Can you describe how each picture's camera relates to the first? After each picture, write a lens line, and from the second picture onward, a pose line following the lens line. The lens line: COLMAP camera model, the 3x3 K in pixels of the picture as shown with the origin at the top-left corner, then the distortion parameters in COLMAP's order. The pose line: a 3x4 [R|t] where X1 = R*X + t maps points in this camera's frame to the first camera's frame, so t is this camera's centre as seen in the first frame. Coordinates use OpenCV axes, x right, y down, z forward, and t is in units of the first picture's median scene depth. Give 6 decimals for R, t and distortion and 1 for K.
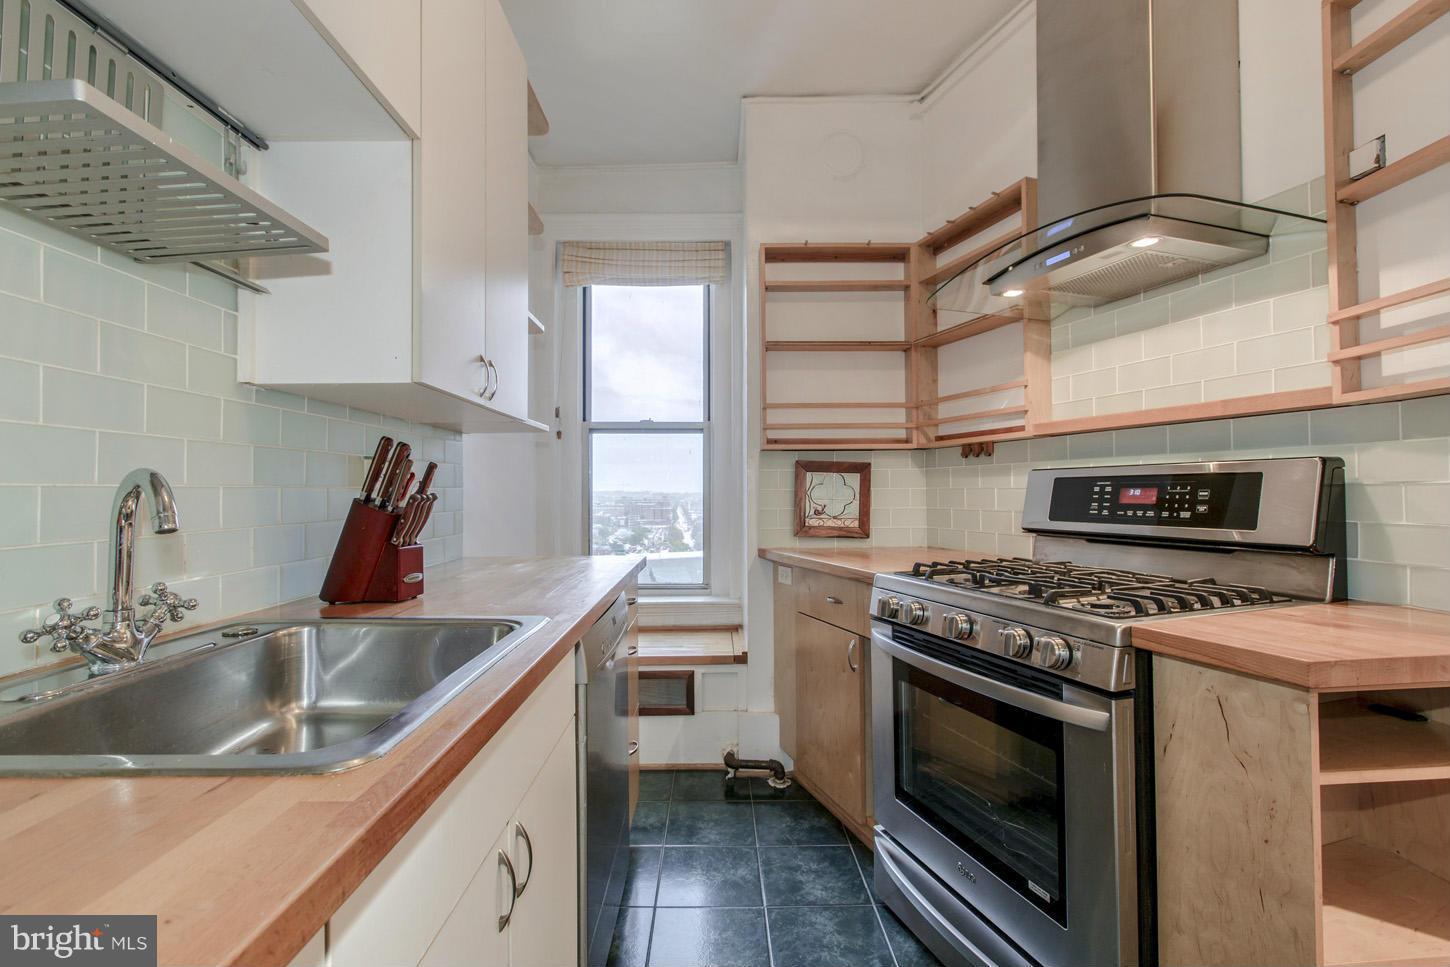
lens RADIAL K [[655.3, 0, 712.2], [0, 655.3, 487.0], [0, 0, 1]] dist [0.002907, -0.000896]
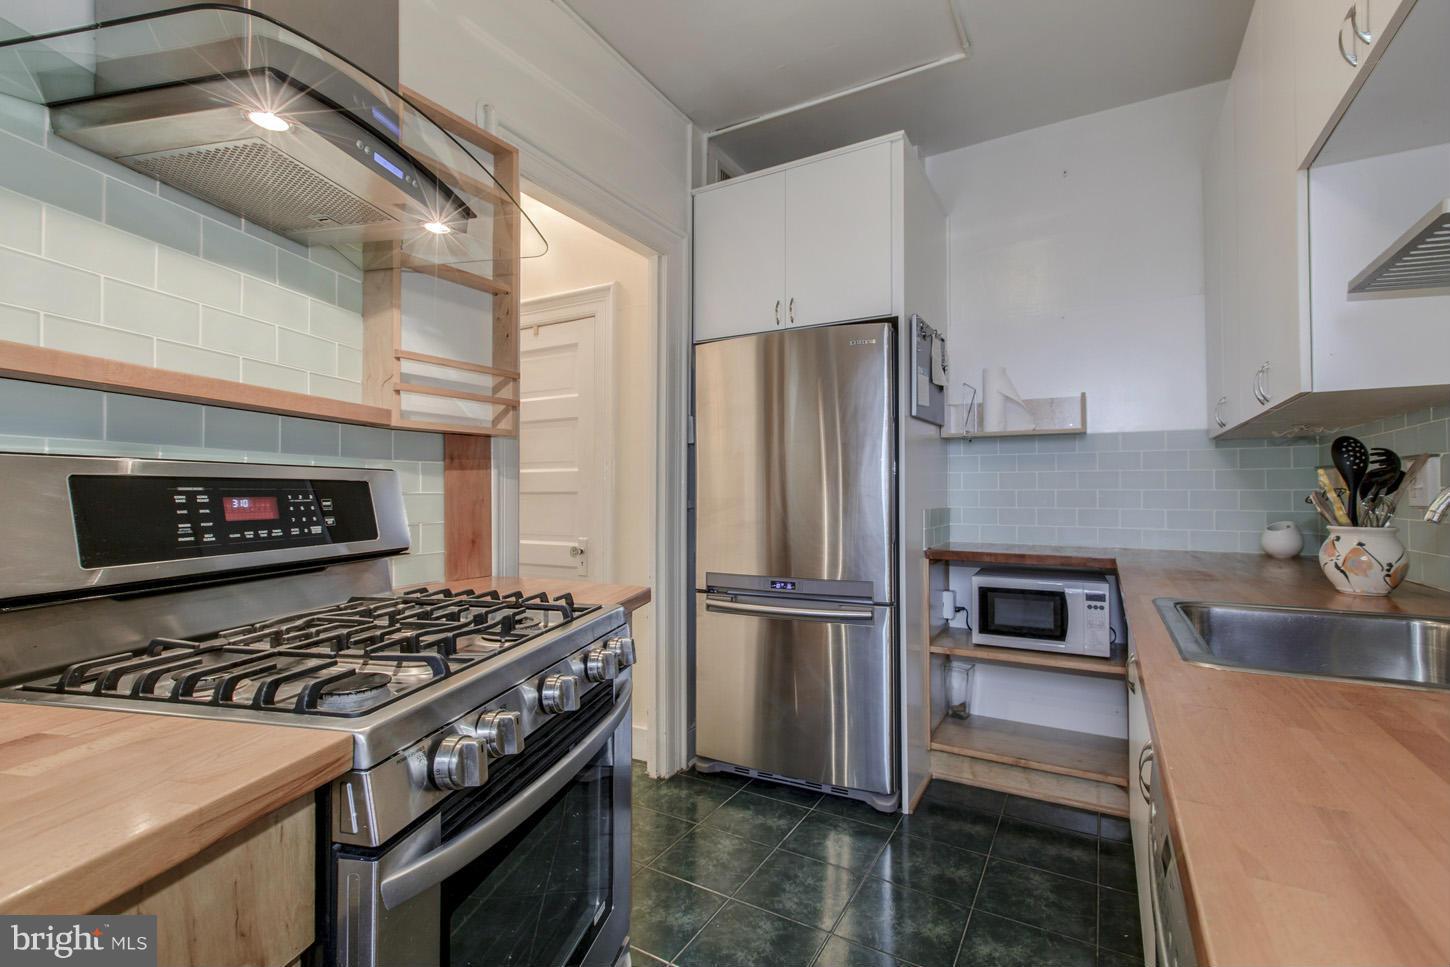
lens RADIAL K [[655.3, 0, 716.1], [0, 655.3, 482.5], [0, 0, 1]] dist [0.002907, -0.000896]
pose [[-0.863277, 0.010420, 0.504622, -0.111689], [-0.001077, 0.999747, -0.022485, 0.001128], [-0.504729, -0.019954, -0.863047, 1.351737]]
